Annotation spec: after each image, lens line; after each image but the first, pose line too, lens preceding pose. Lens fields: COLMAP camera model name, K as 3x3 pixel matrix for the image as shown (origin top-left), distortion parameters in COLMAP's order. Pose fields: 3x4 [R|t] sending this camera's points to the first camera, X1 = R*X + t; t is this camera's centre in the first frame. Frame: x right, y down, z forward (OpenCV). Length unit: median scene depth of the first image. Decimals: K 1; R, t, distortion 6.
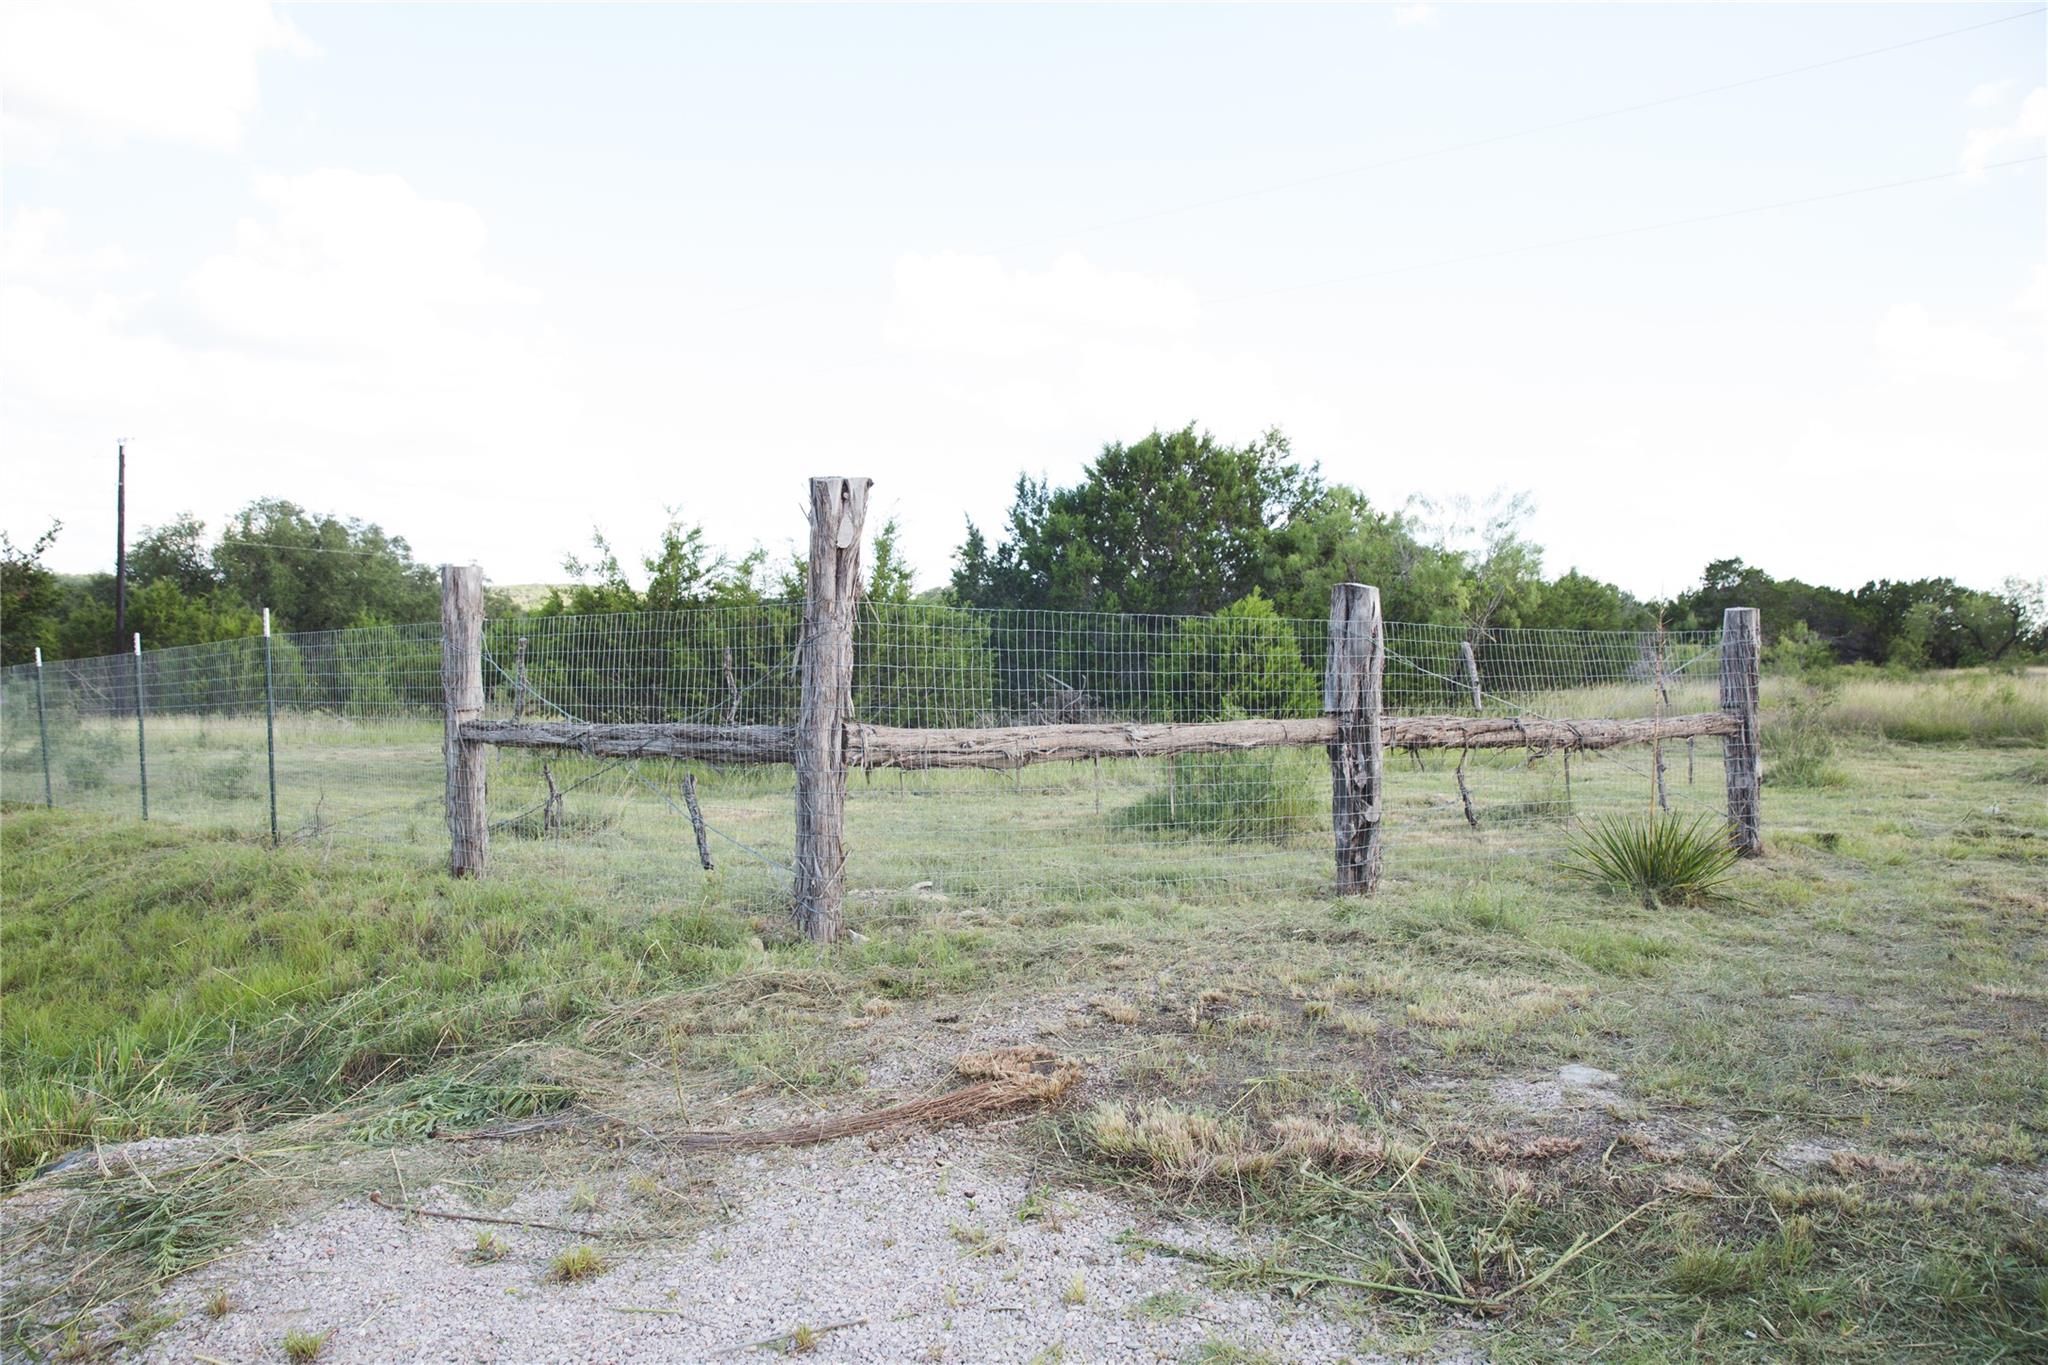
lens RADIAL K [[1408.6, 0, 1024.6], [0, 1408.6, 679.3], [0, 0, 1]] dist [-0.057806, 0.003416]
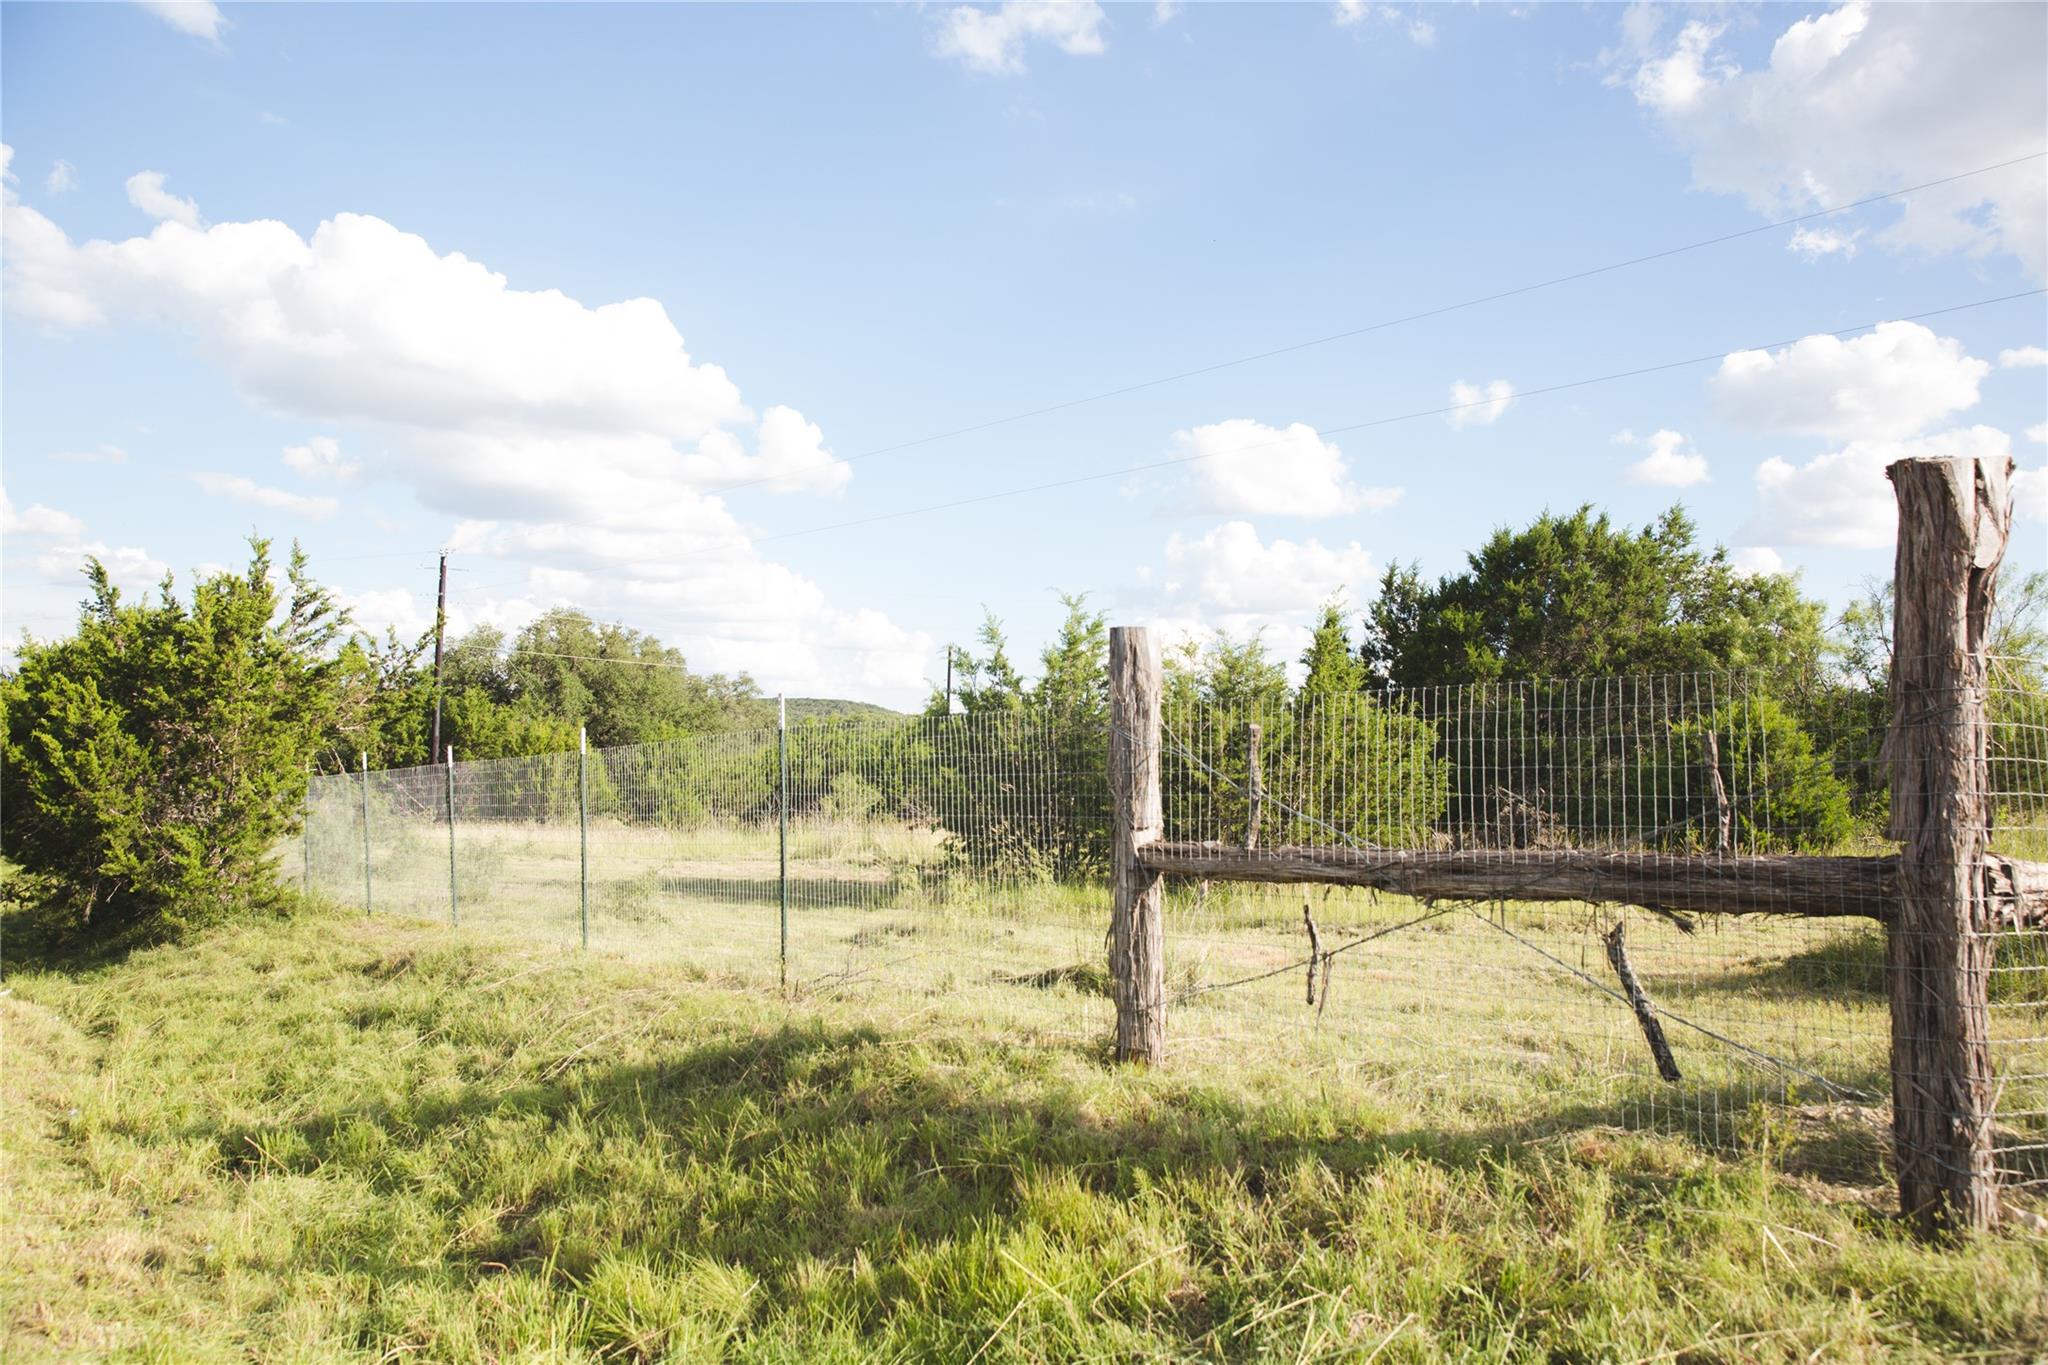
lens RADIAL K [[1408.6, 0, 1022.5], [0, 1408.6, 678.8], [0, 0, 1]] dist [-0.057806, 0.003416]
pose [[0.987908, -0.004943, -0.154965, -0.095547], [-0.007676, 0.996707, -0.080728, 0.001307], [0.154853, 0.080941, 0.984616, 0.074018]]
